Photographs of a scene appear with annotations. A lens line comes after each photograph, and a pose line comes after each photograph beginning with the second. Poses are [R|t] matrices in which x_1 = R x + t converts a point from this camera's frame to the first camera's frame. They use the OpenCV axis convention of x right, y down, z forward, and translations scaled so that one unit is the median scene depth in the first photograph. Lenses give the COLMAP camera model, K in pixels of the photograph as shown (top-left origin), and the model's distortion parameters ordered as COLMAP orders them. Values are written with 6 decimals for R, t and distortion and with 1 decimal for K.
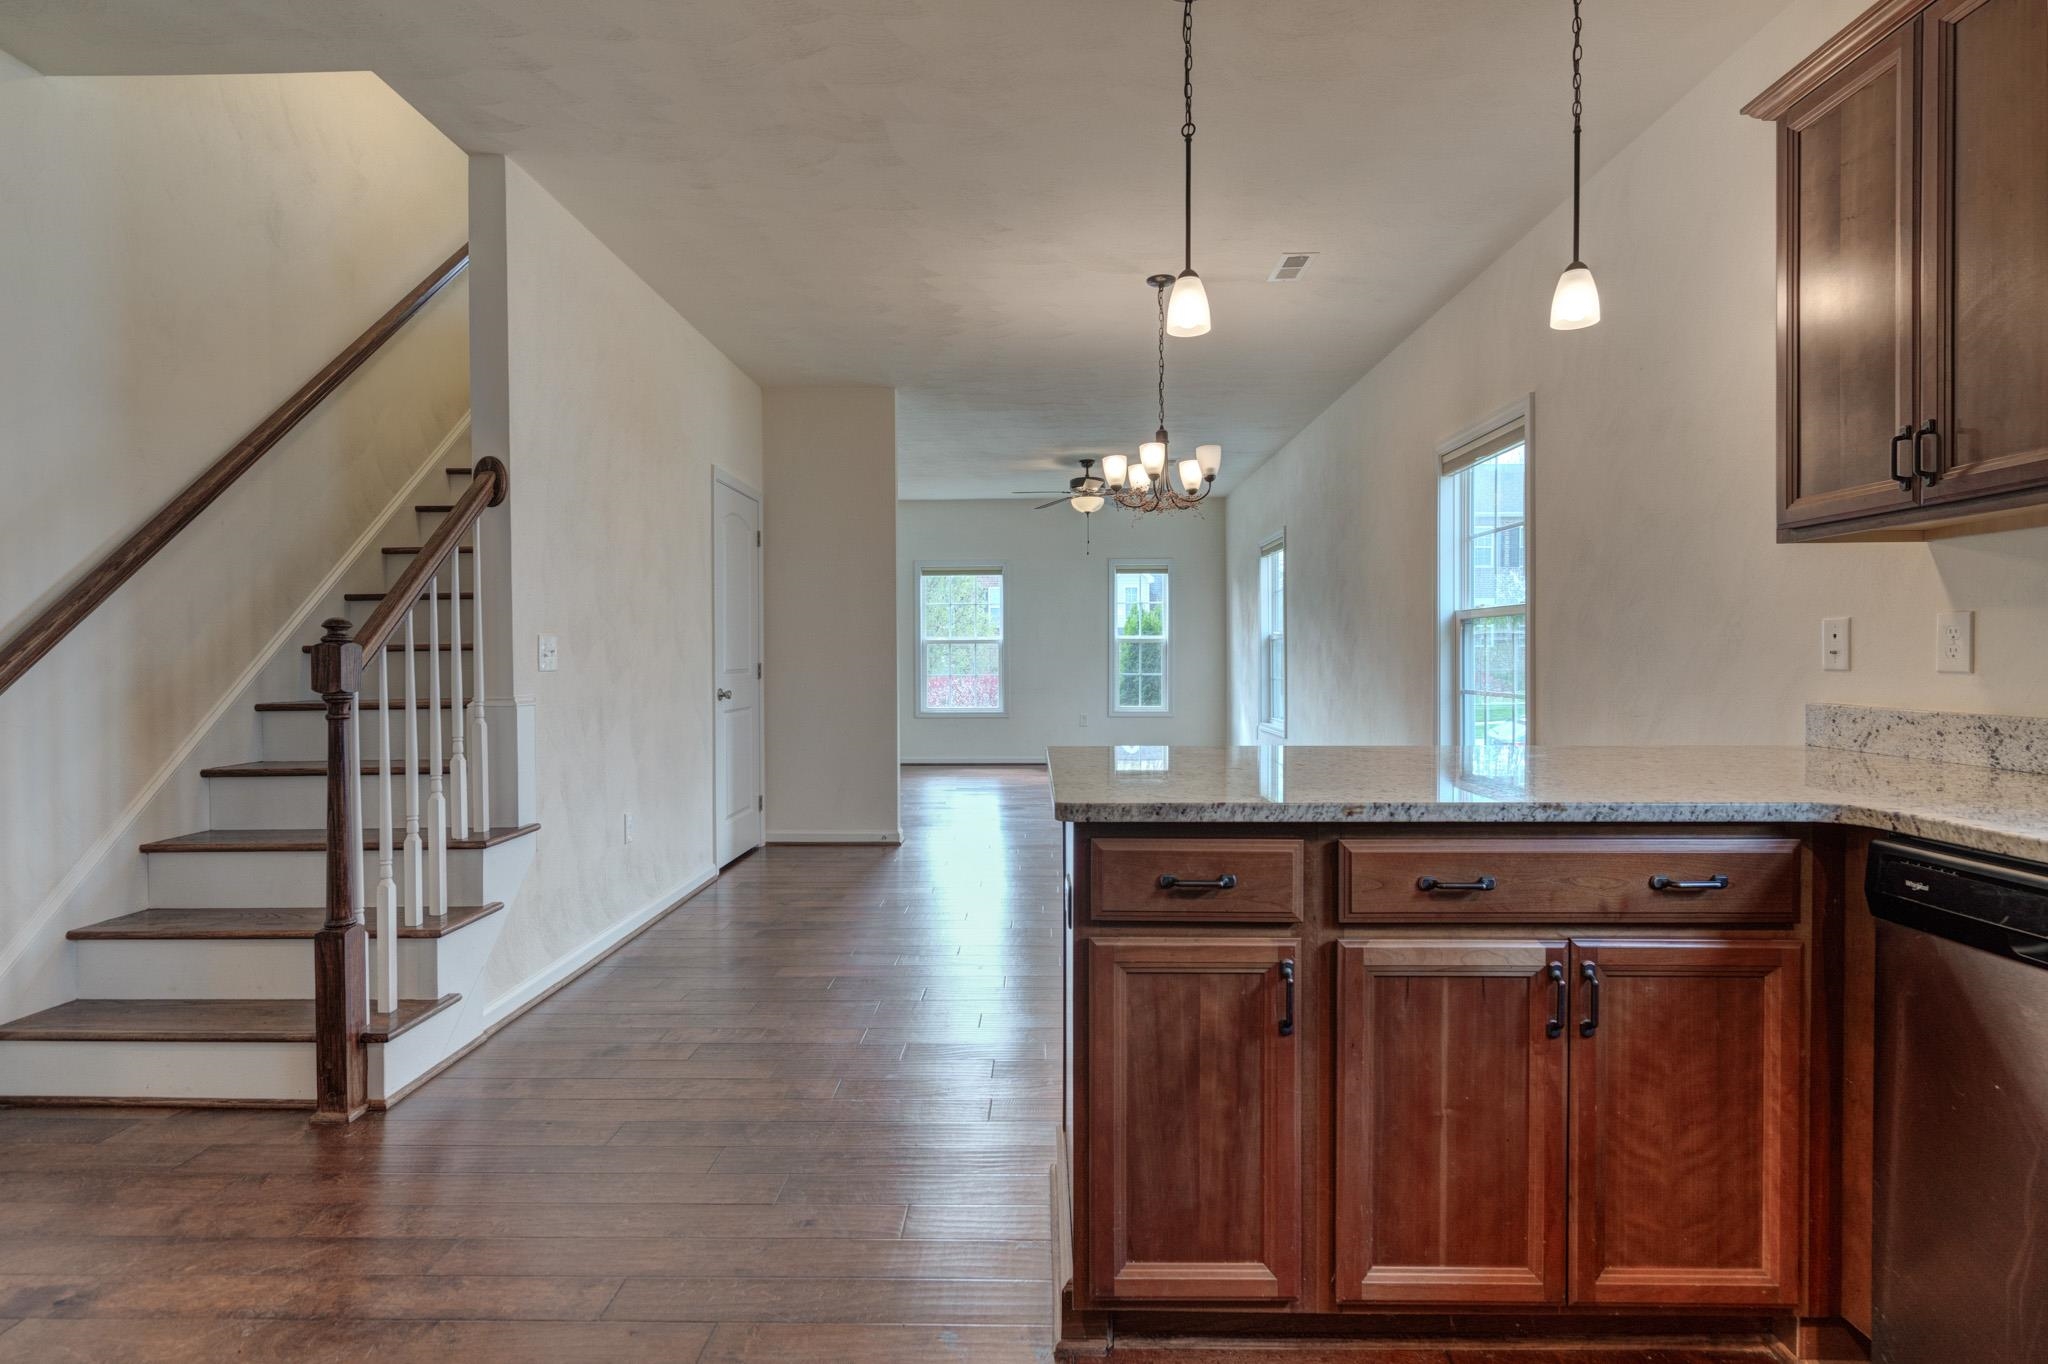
lens RADIAL K [[1028.0, 0, 1021.4], [0, 1028.0, 678.7], [0, 0, 1]] dist [0.003784, 0.000326]
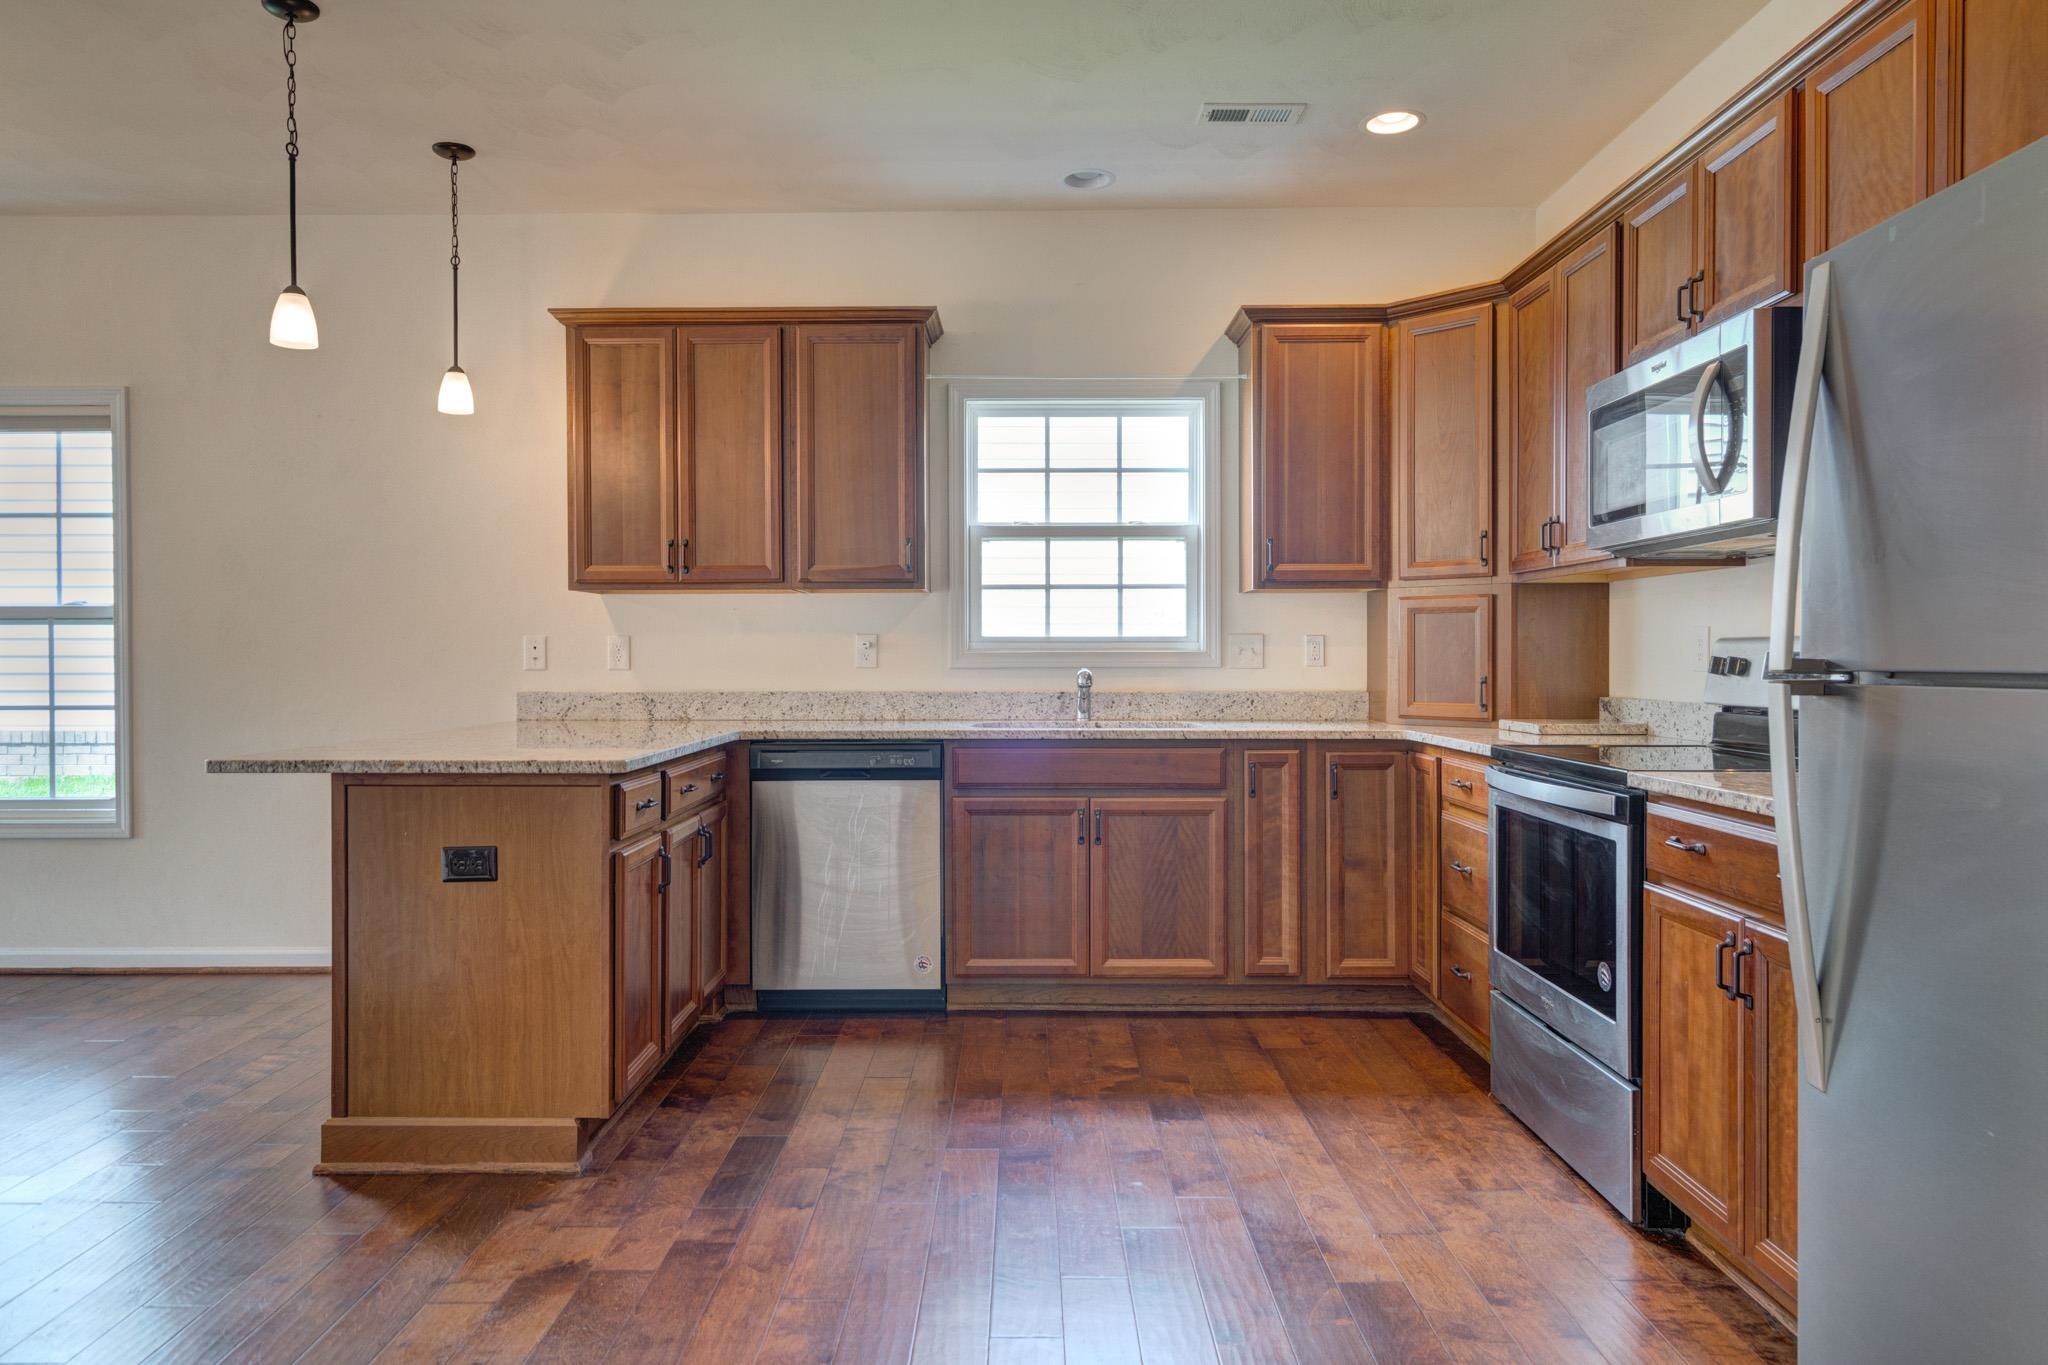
lens RADIAL K [[1263.2, 0, 1021.3], [0, 1263.2, 678.7], [0, 0, 1]] dist [-0.001213, 0.000047]
pose [[-0.021093, -0.009486, 0.999733, -1.260792], [0.025123, 0.999634, 0.010015, 0.005035], [-0.999462, 0.025328, -0.020847, 0.349797]]
